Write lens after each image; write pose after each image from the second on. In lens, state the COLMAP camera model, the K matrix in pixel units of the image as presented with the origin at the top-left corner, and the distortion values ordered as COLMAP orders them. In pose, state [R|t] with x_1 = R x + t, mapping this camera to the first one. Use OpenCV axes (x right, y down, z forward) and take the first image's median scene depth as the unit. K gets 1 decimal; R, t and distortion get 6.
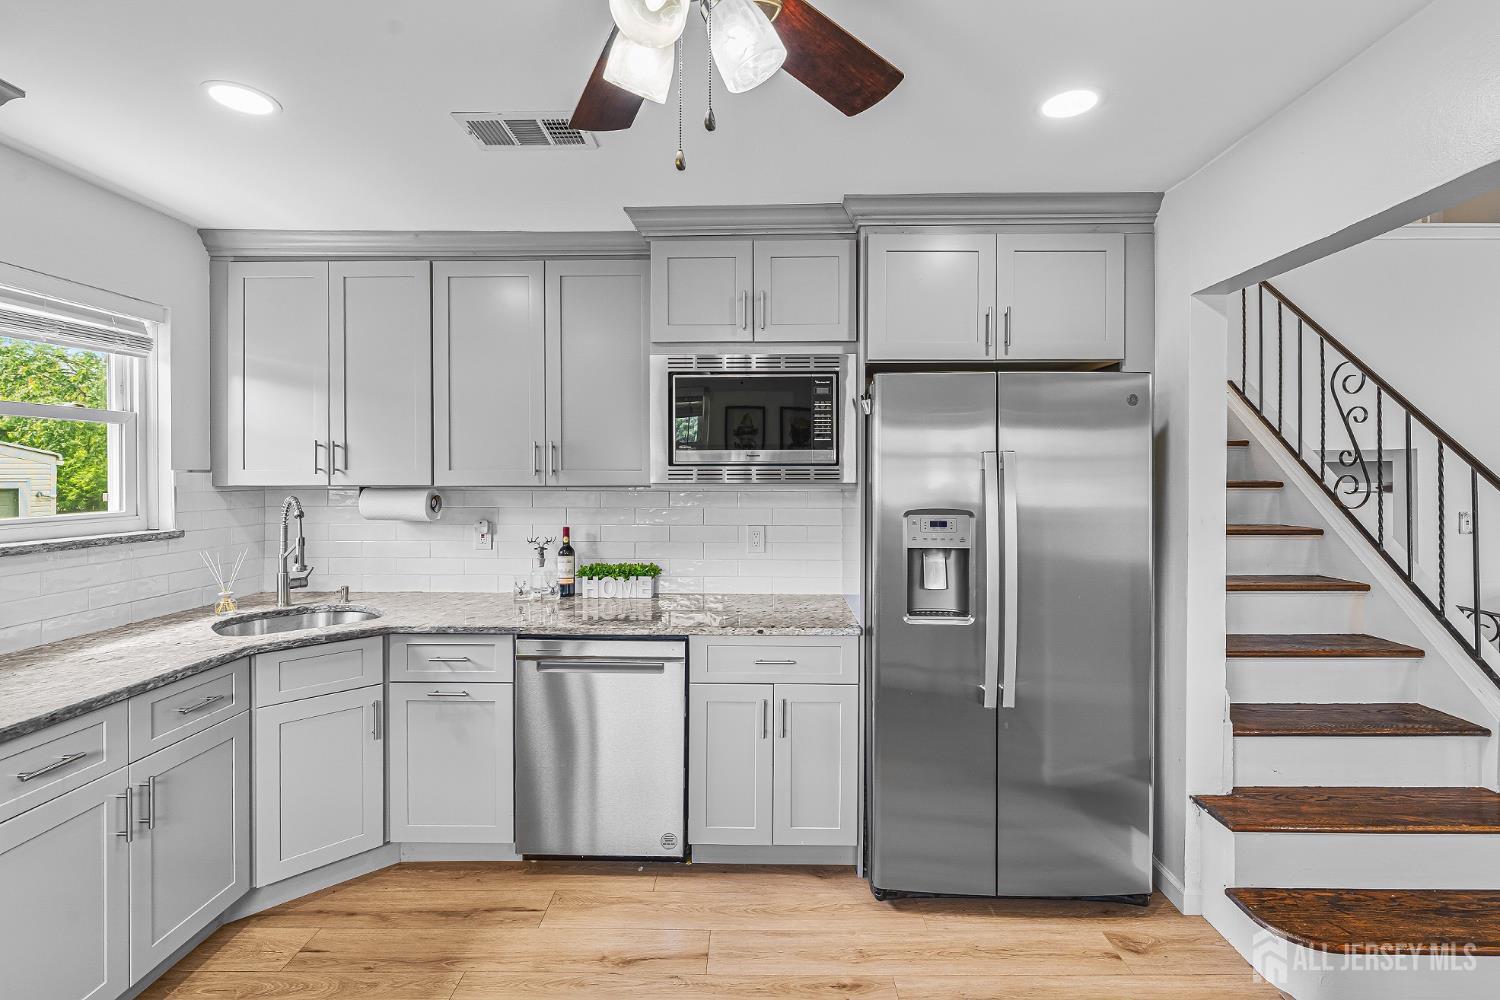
lens RADIAL K [[684.7, 0, 751.7], [0, 684.7, 474.2], [0, 0, 1]] dist [-0.010174, 0.005397]
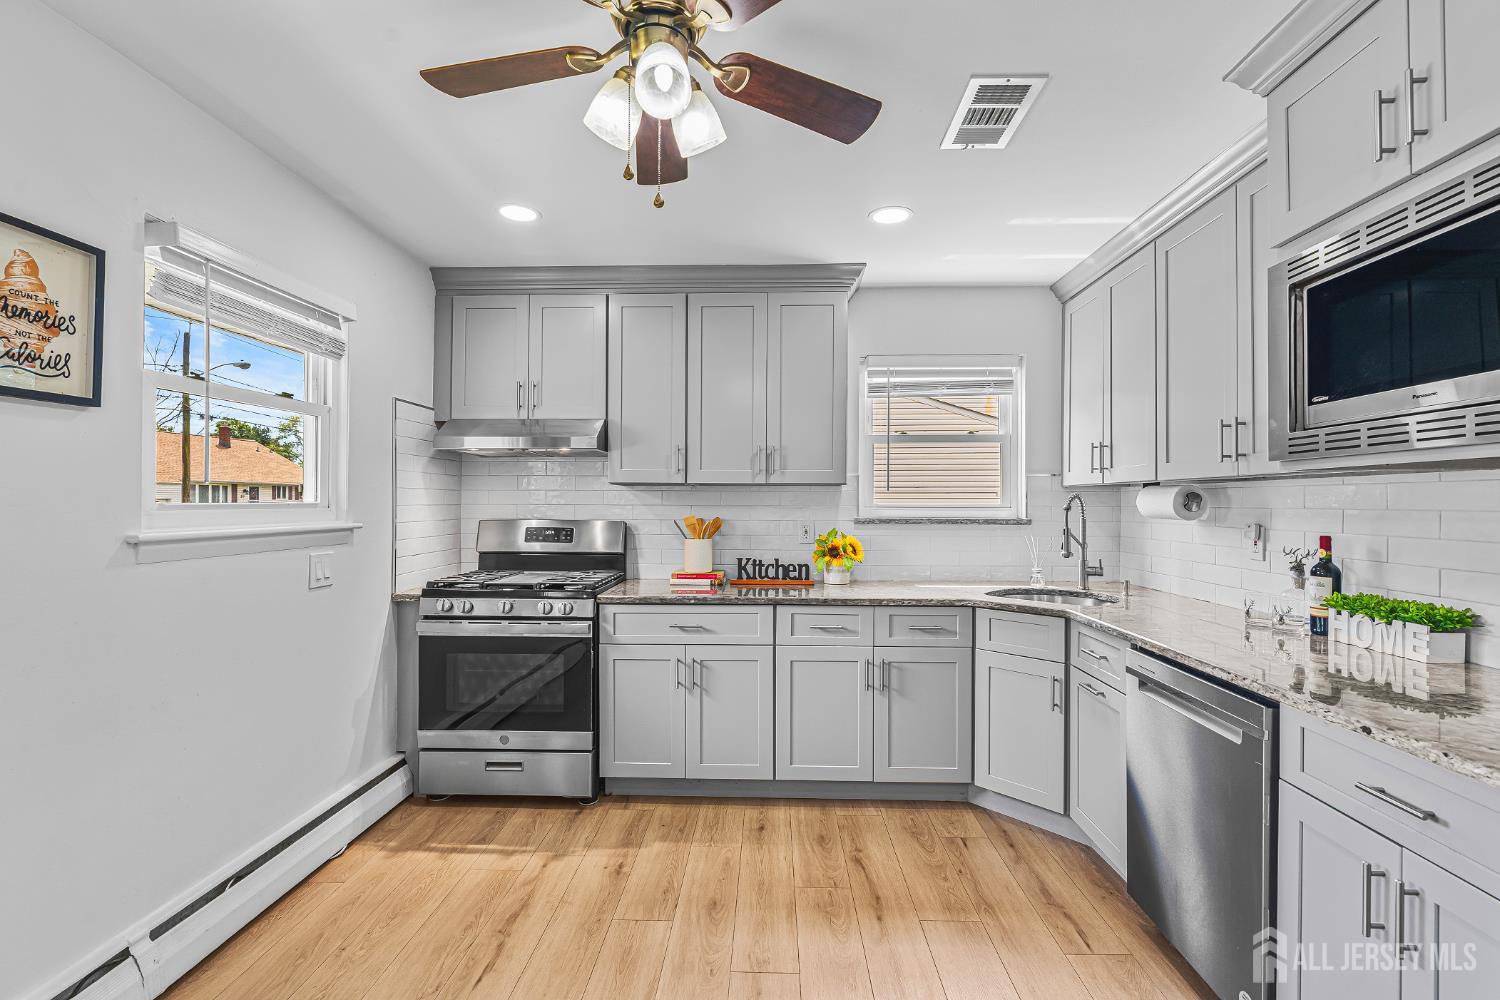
lens RADIAL K [[684.7, 0, 759.4], [0, 684.7, 499.2], [0, 0, 1]] dist [-0.010174, 0.005397]
pose [[-0.016688, -0.006250, -0.999841, 0.541864], [-0.004639, 0.999970, -0.006173, 0.058222], [0.999850, 0.004535, -0.016716, 0.539052]]
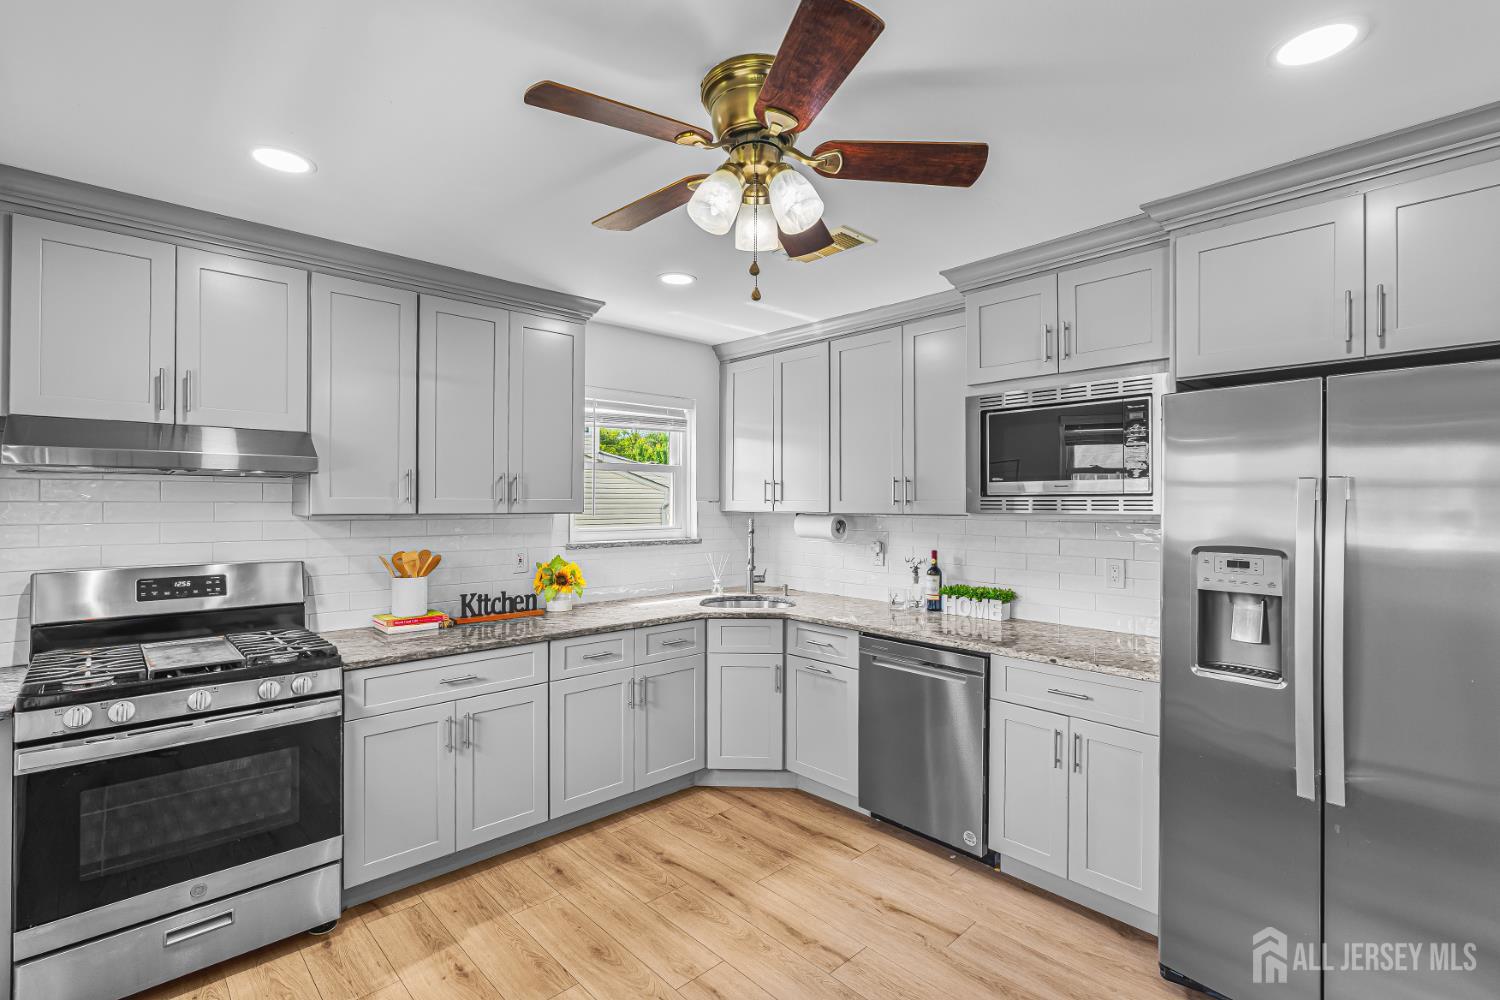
lens RADIAL K [[684.7, 0, 759.4], [0, 684.7, 496.9], [0, 0, 1]] dist [-0.010174, 0.005397]
pose [[0.699741, -0.004156, -0.714384, 0.427811], [-0.003915, 0.999946, -0.009651, -0.000212], [0.714386, 0.009550, 0.699687, -0.016606]]
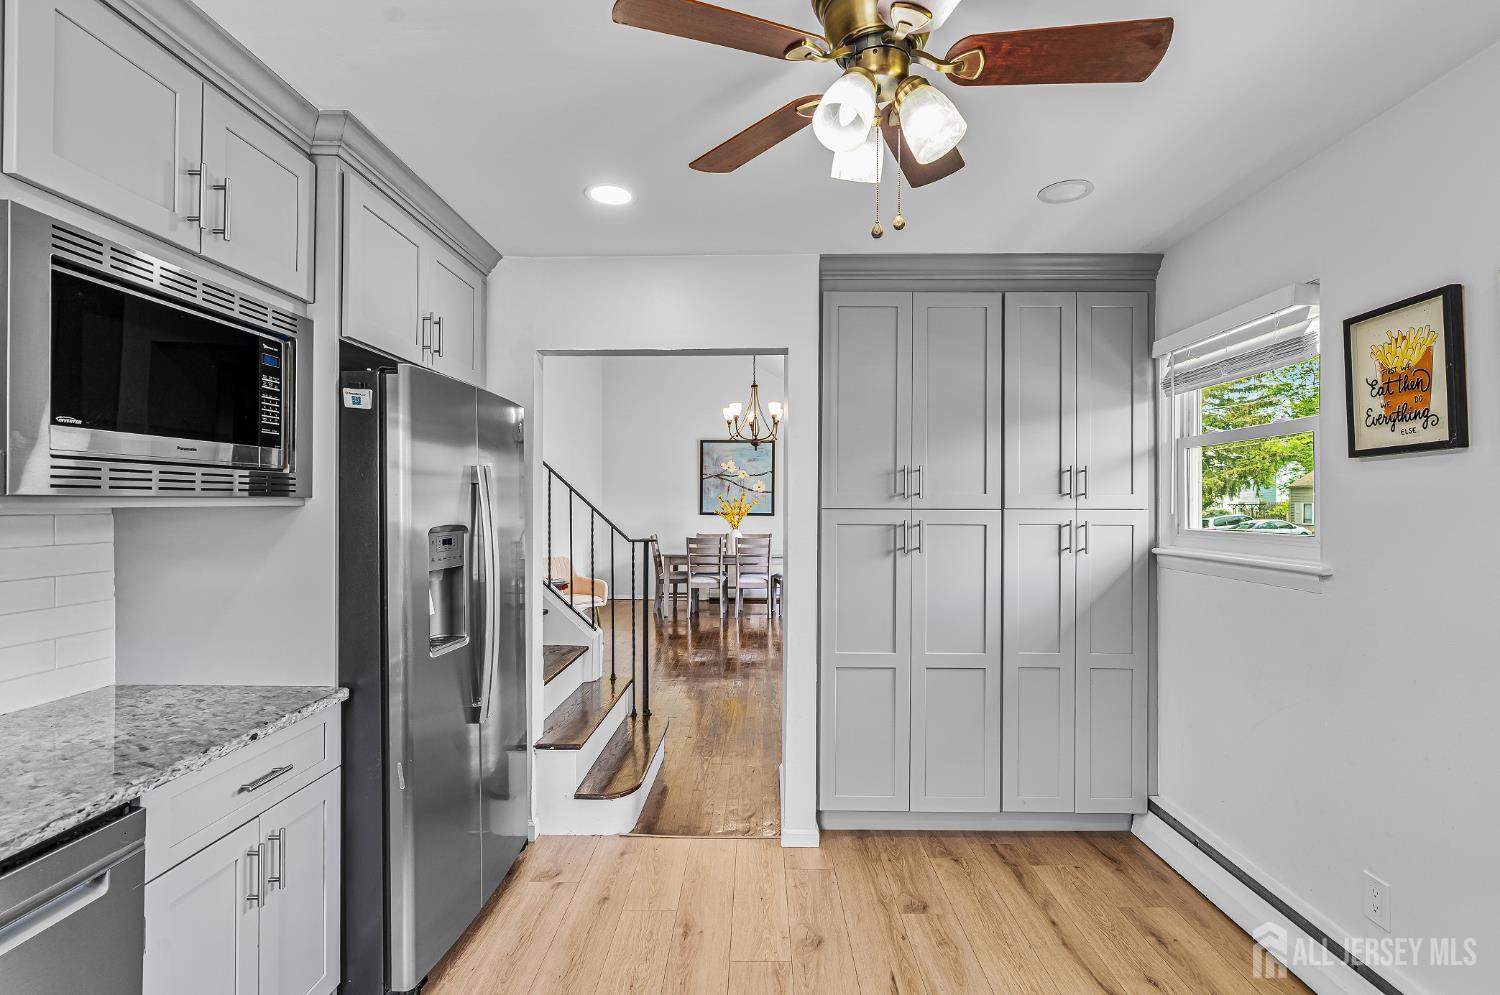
lens RADIAL K [[702.4, 0, 747.4], [0, 702.4, 504.8], [0, 0, 1]] dist [-0.005300, -0.000126]
pose [[0.000778, 0.002980, 0.999995, -0.614404], [0.003348, 0.999990, -0.002982, 0.025220], [-0.999994, 0.003351, 0.000768, 0.552947]]
